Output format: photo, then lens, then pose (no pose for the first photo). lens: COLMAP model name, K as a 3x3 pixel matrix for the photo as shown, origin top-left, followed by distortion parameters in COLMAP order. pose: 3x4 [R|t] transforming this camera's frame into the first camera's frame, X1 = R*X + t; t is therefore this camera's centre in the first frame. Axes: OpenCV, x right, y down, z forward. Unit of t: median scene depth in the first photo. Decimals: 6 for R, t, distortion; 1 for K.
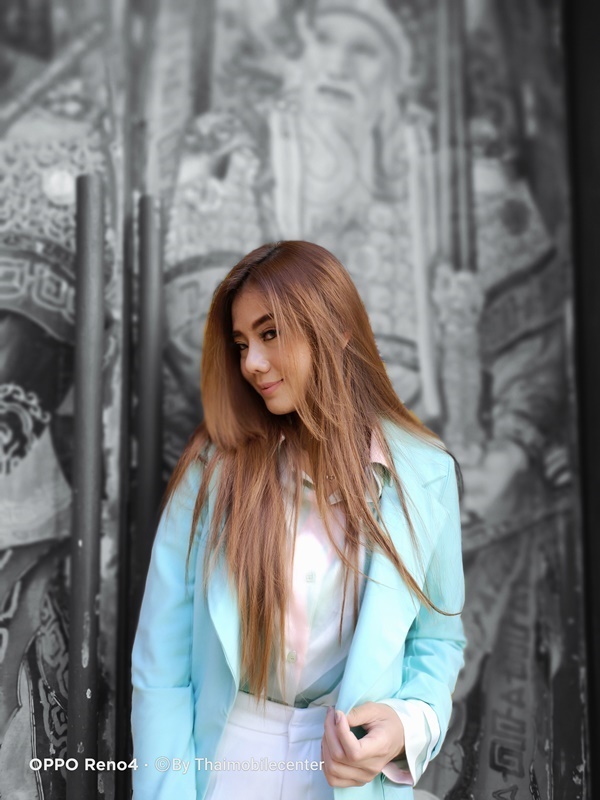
lens RADIAL K [[602.0, 0, 300.0], [0, 602.0, 402.0], [0, 0, 1]] dist [0.071430, -0.053023]
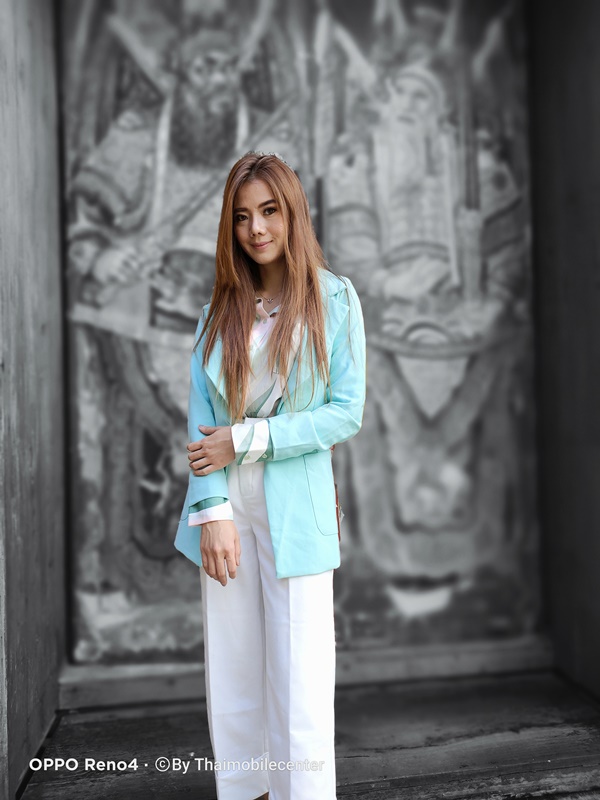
lens RADIAL K [[602.0, 0, 294.0], [0, 602.0, 399.7], [0, 0, 1]] dist [0.071430, -0.053023]
pose [[0.999371, -0.015908, -0.031708, -0.263210], [0.017383, 0.998752, 0.046812, 0.303959], [0.030923, -0.047334, 0.998400, -1.044389]]
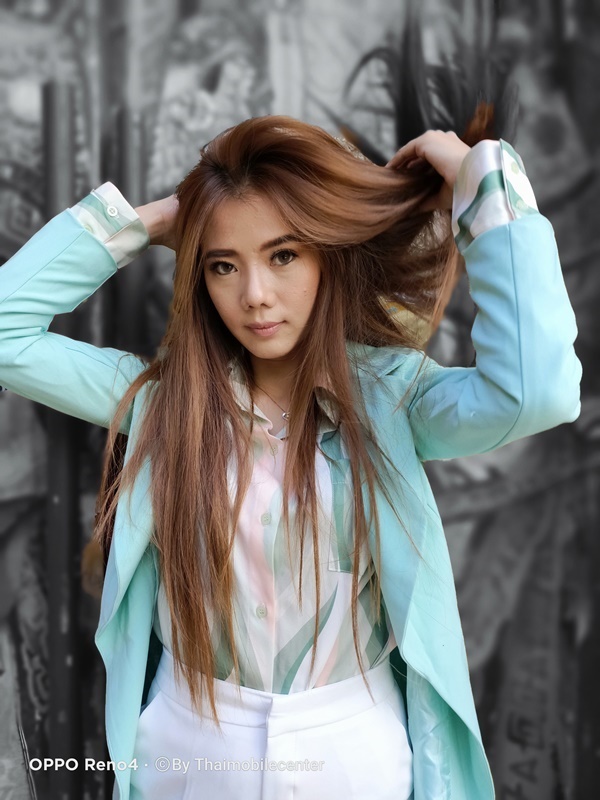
lens RADIAL K [[602.0, 0, 299.7], [0, 602.0, 405.3], [0, 0, 1]] dist [0.071430, -0.053023]
pose [[0.999403, -0.001759, -0.034510, 0.026459], [0.004042, 0.997799, 0.066194, 0.025786], [0.034318, -0.066294, 0.997210, 0.092042]]
